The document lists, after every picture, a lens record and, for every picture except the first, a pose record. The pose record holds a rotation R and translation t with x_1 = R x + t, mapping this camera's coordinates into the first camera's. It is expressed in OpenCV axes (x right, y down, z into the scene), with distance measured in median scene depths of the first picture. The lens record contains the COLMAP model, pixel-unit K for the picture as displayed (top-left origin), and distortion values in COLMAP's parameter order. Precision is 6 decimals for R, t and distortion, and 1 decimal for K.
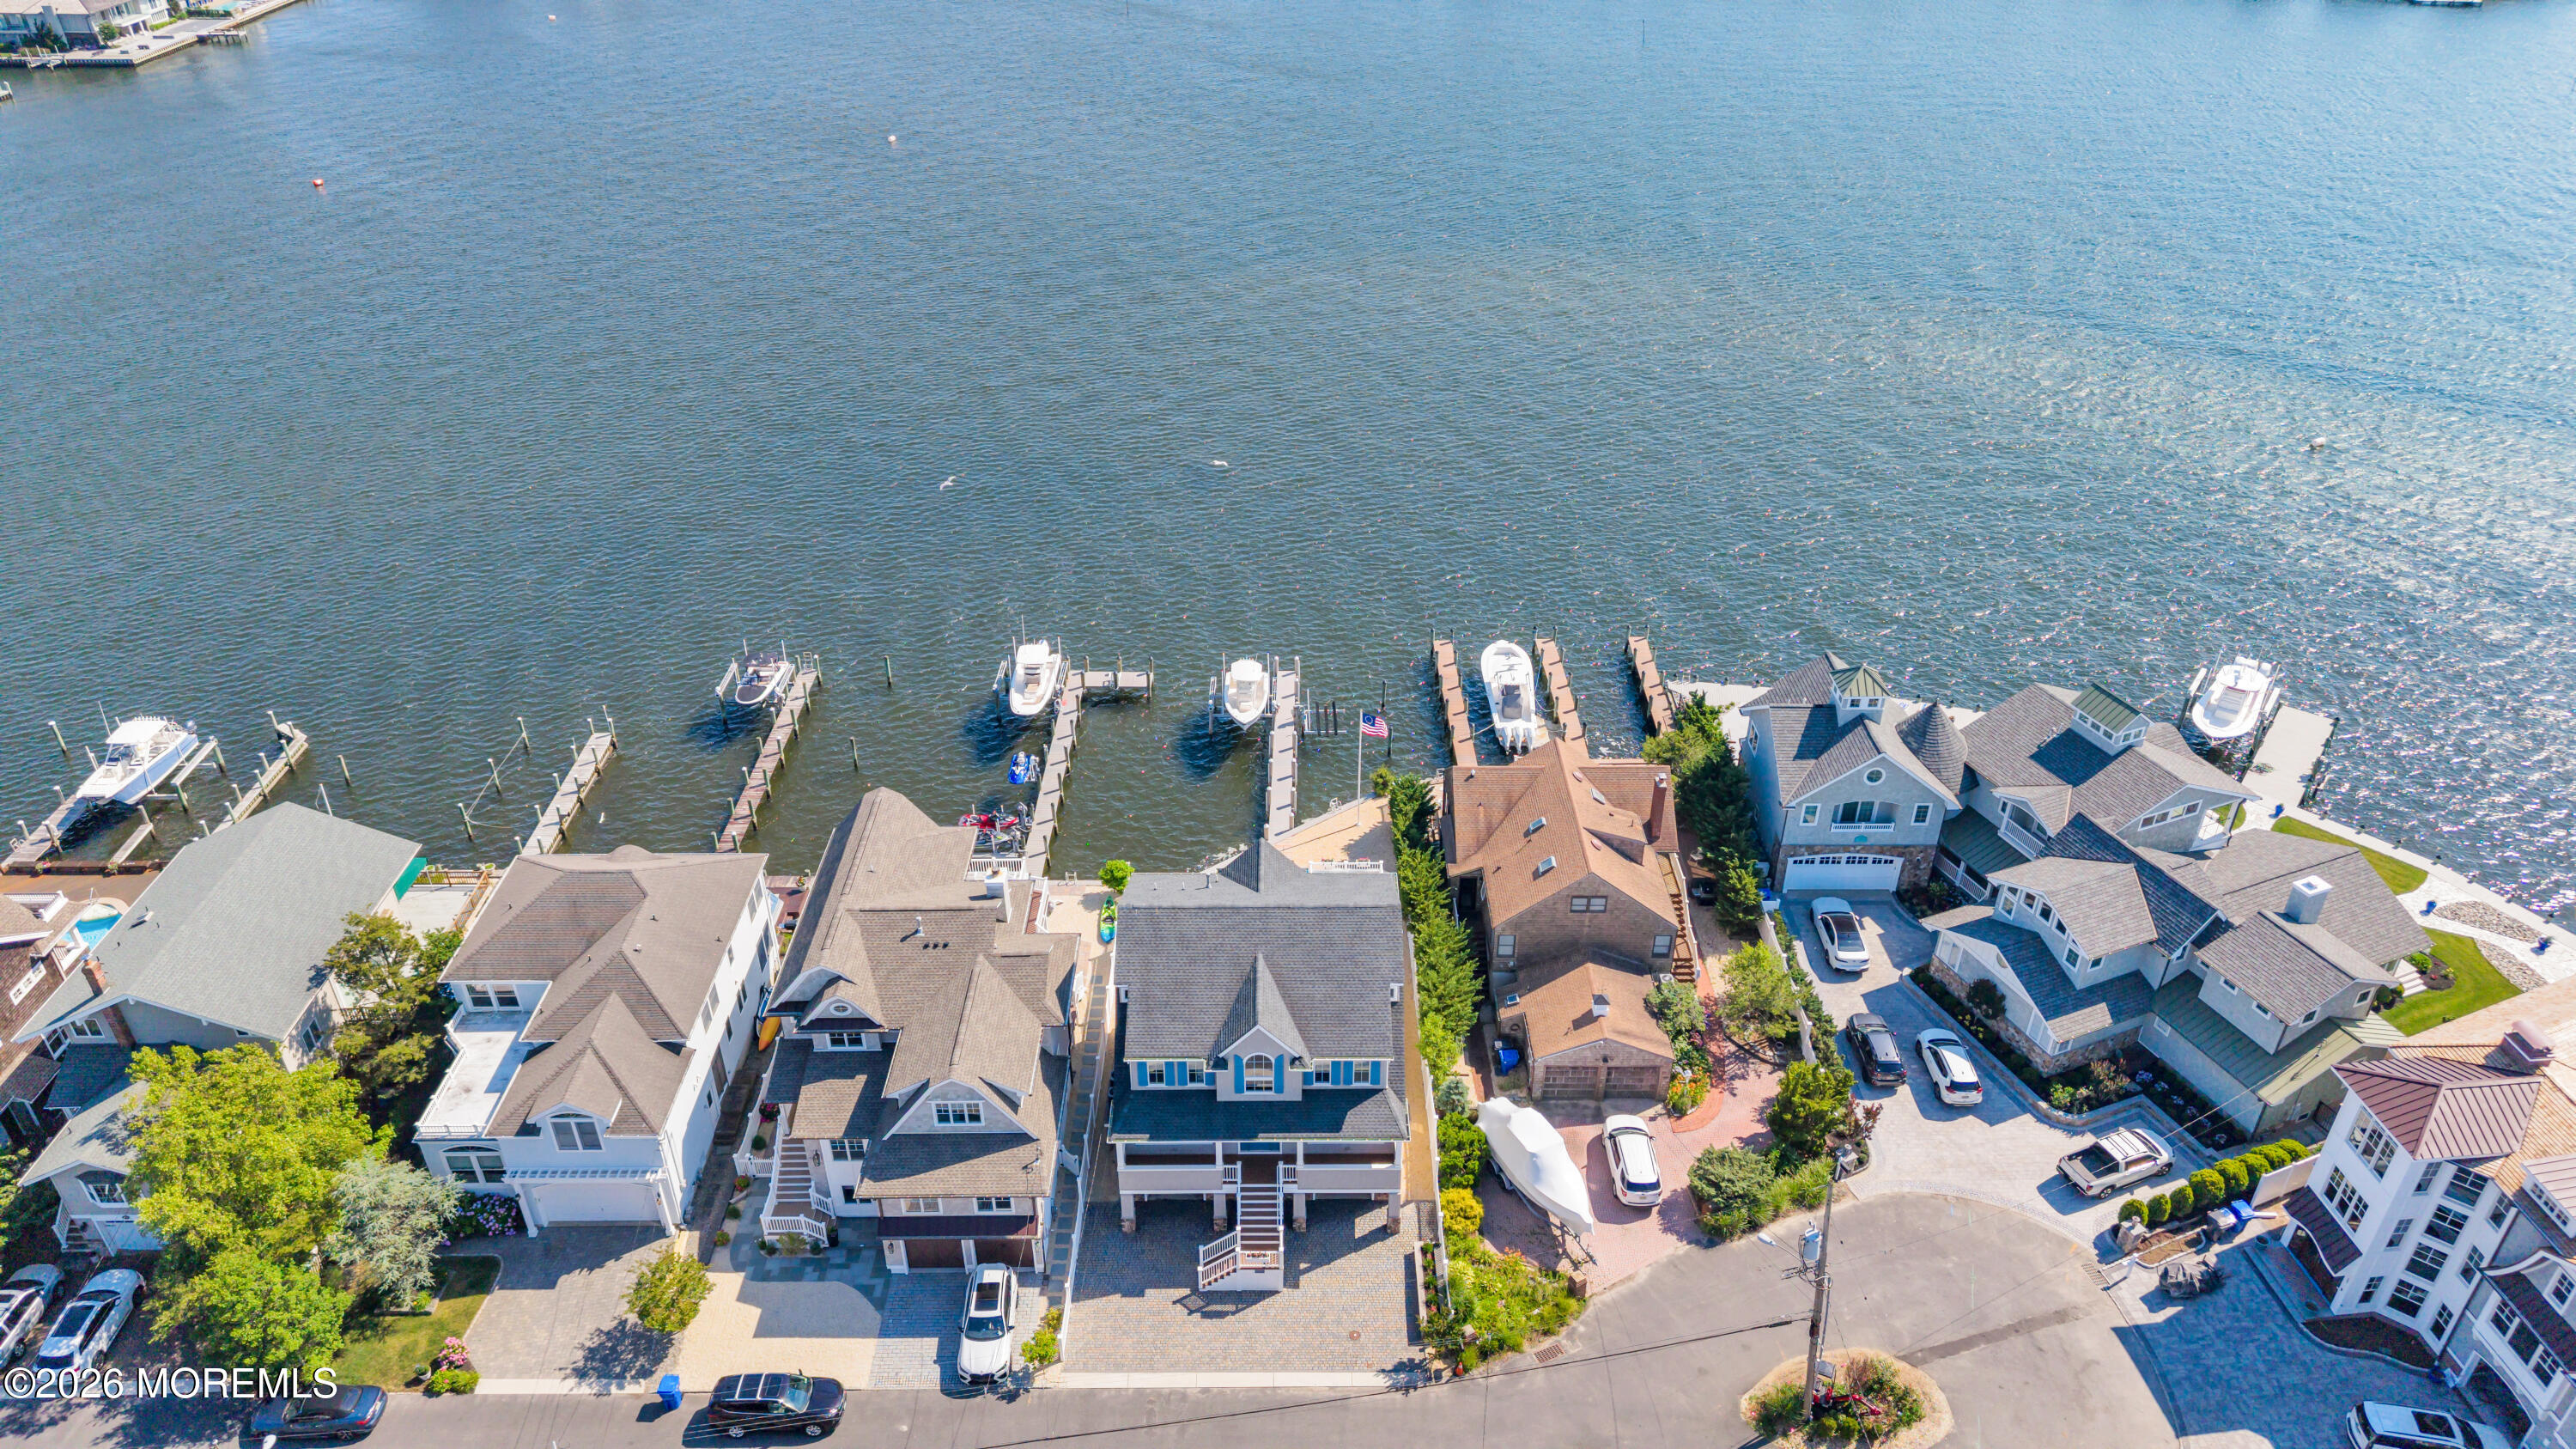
lens RADIAL K [[1716.3, 0, 1290.0], [0, 1716.3, 730.3], [0, 0, 1]] dist [0.028681, -0.032091]
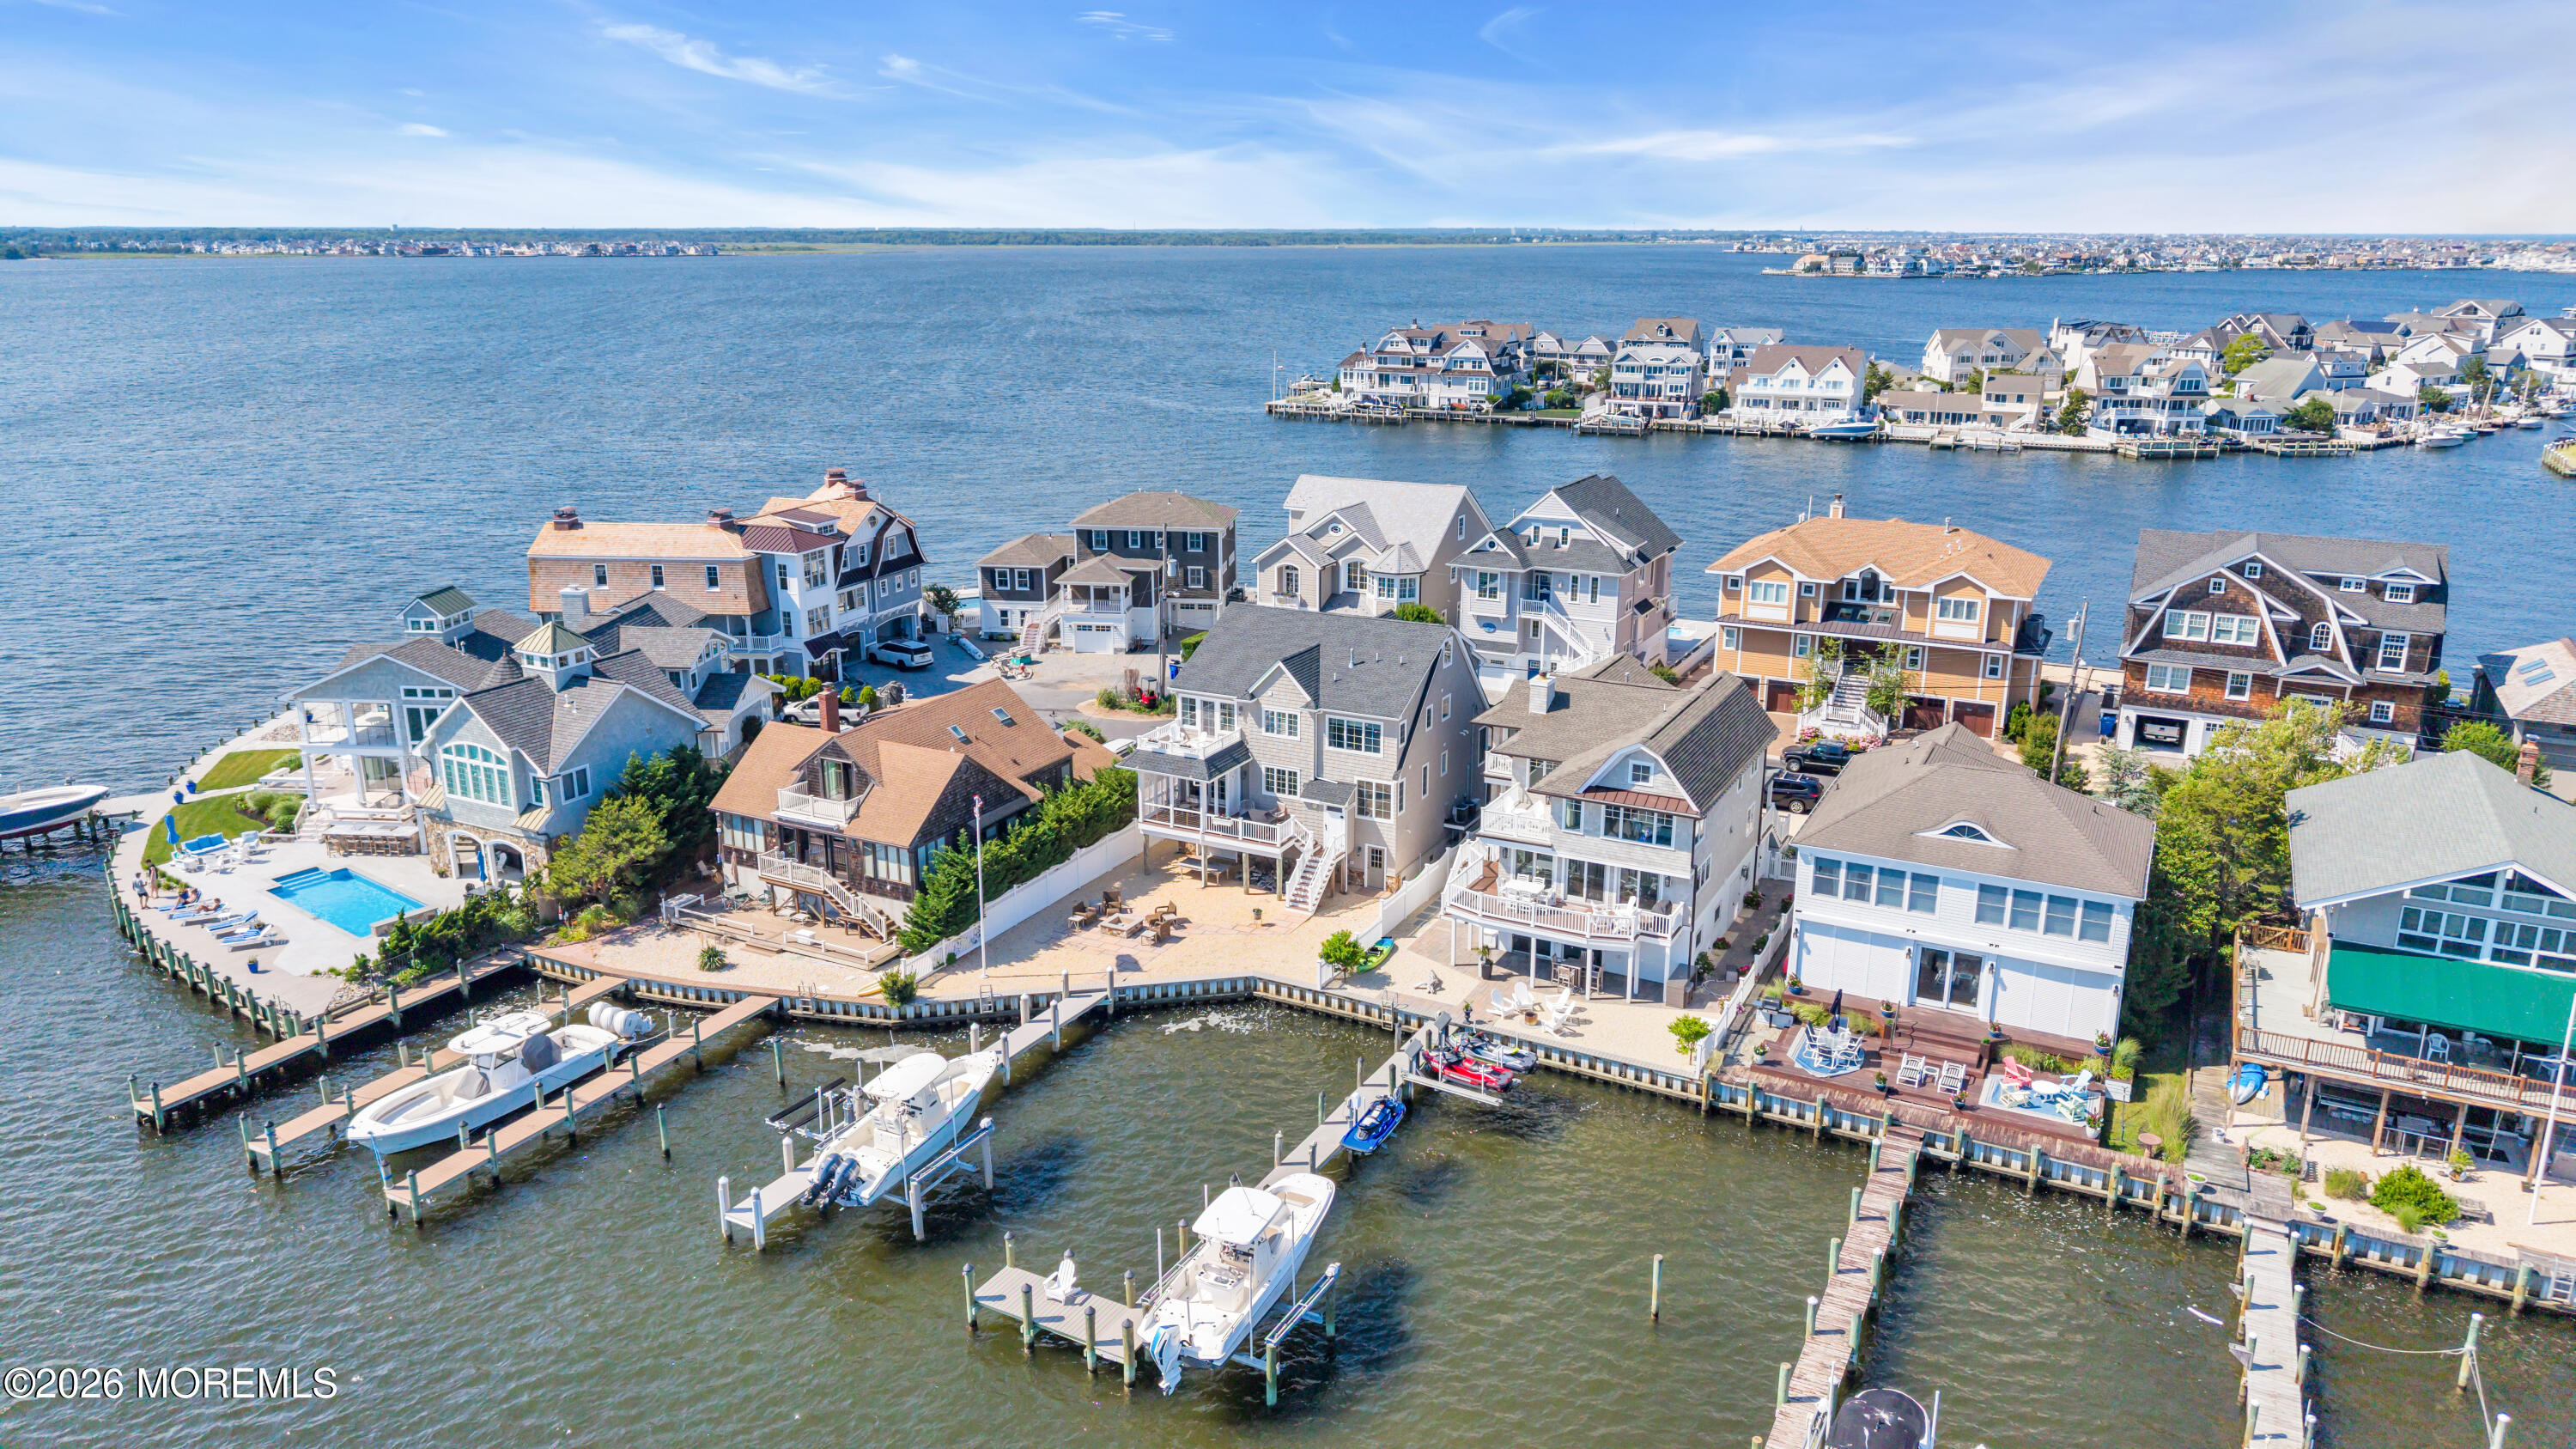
lens RADIAL K [[1714.5, 0, 1296.4], [0, 1714.5, 730.1], [0, 0, 1]] dist [0.033348, -0.027802]
pose [[-0.882950, -0.134790, 0.449701, -0.516066], [0.249244, 0.677160, 0.692338, -0.643676], [-0.397840, 0.723385, -0.564303, 1.710929]]
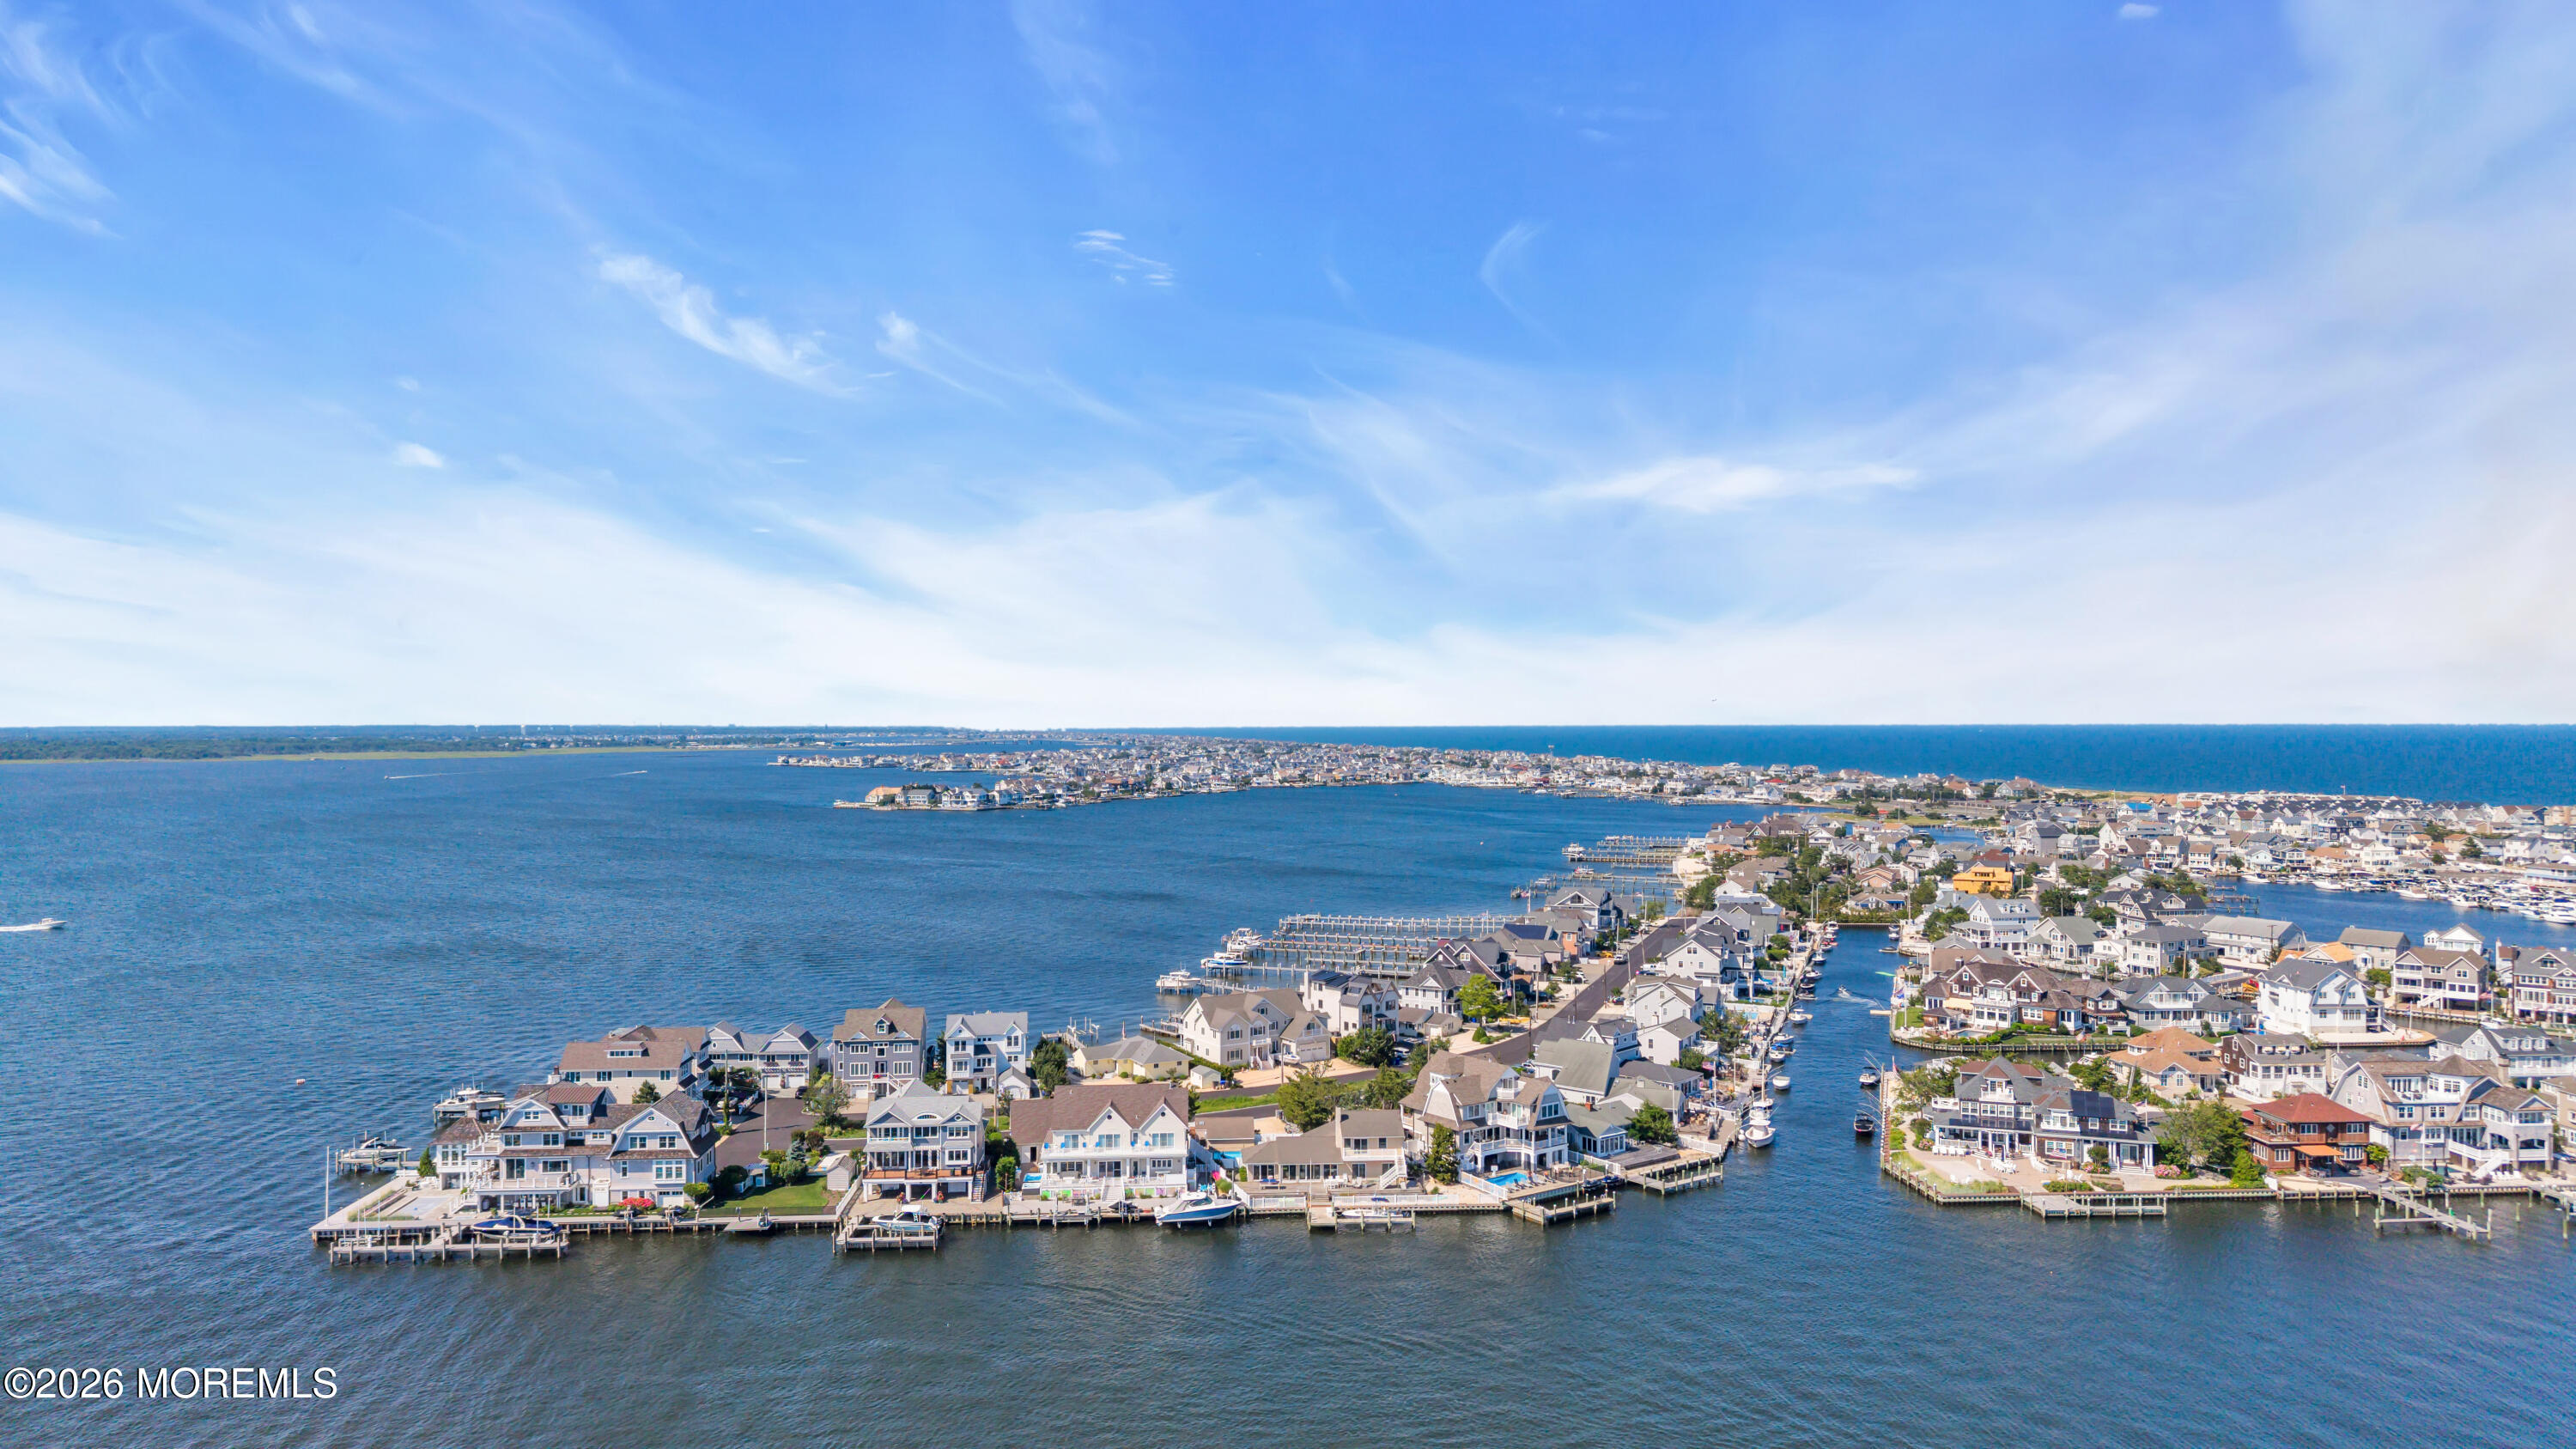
lens RADIAL K [[1714.5, 0, 1296.4], [0, 1714.5, 730.1], [0, 0, 1]] dist [0.033348, -0.027802]
pose [[-0.998471, 0.001062, -0.055273, 0.159666], [-0.029062, 0.840438, 0.541128, -0.452763], [0.047028, 0.541907, -0.839122, 0.701831]]
